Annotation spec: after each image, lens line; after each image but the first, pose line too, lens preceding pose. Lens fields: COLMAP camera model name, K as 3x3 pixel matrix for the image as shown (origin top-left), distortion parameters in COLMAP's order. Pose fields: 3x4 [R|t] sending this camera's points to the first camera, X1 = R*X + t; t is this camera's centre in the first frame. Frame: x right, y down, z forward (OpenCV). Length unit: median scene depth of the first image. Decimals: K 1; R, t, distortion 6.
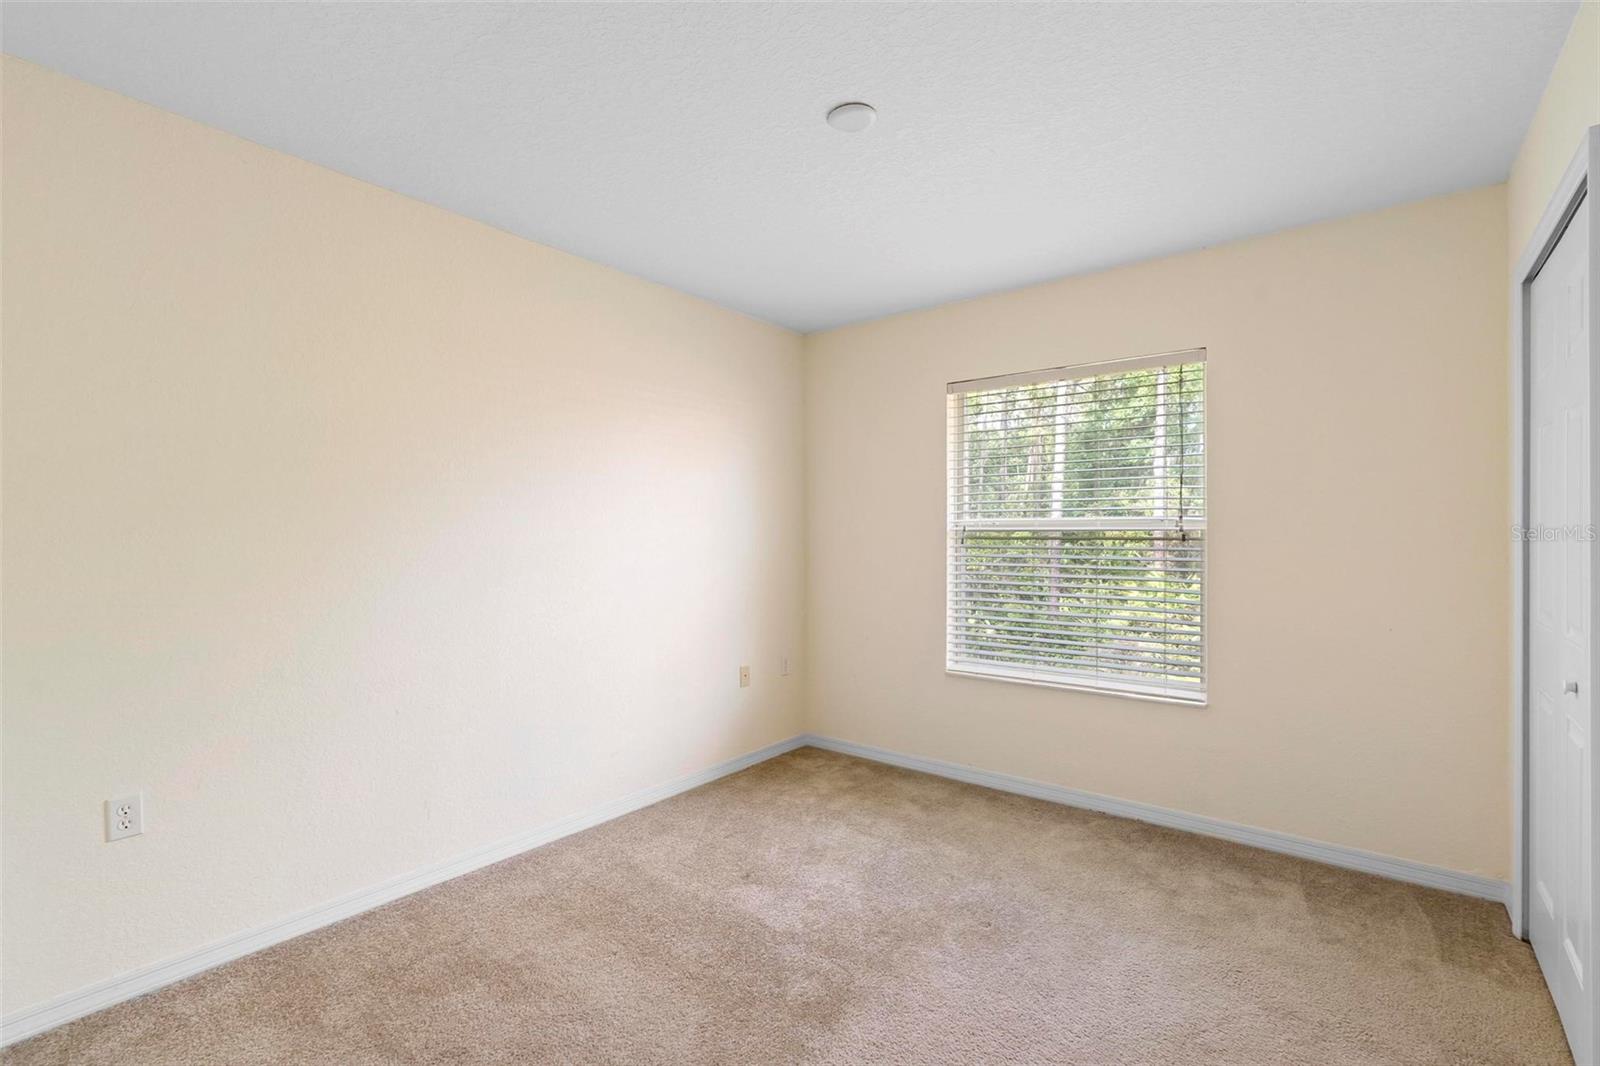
lens RADIAL K [[727.5, 0, 807.0], [0, 727.5, 531.4], [0, 0, 1]] dist [-0.013261, 0.004164]
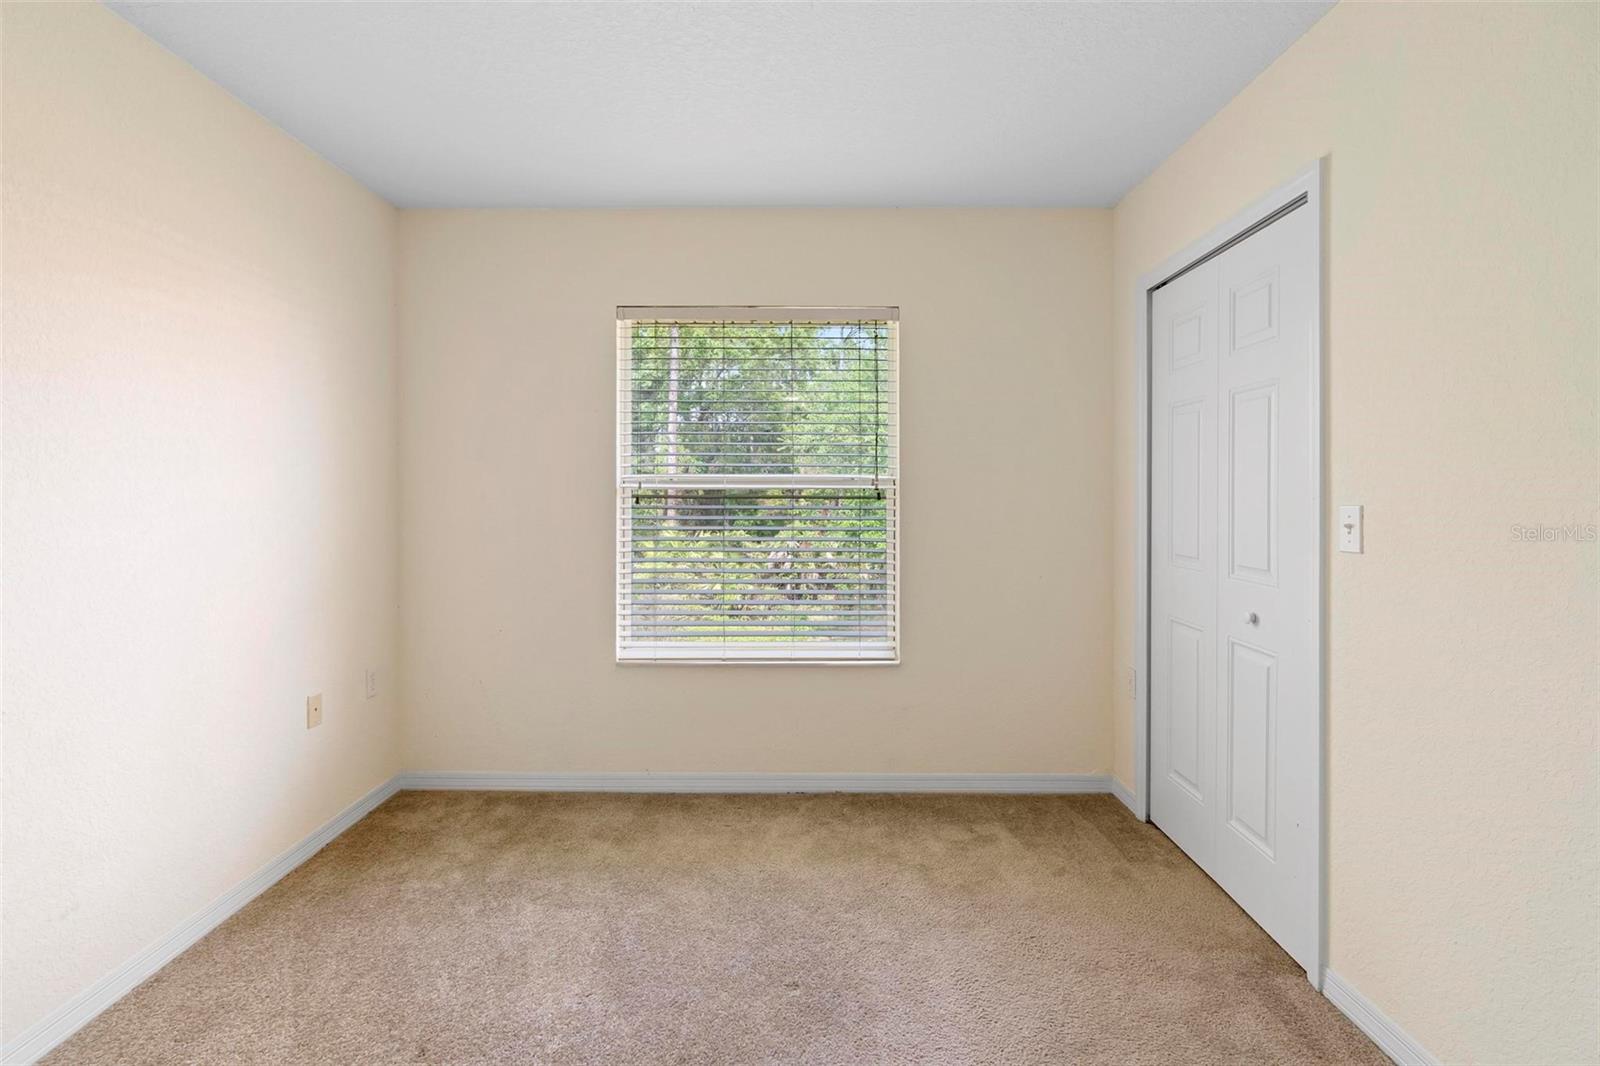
lens RADIAL K [[727.5, 0, 792.3], [0, 727.5, 494.1], [0, 0, 1]] dist [-0.013261, 0.004164]
pose [[0.790934, 0.000798, 0.611901, -0.164209], [-0.004074, 0.999984, 0.003962, 0.001810], [-0.611888, -0.005626, 0.790925, 0.263462]]
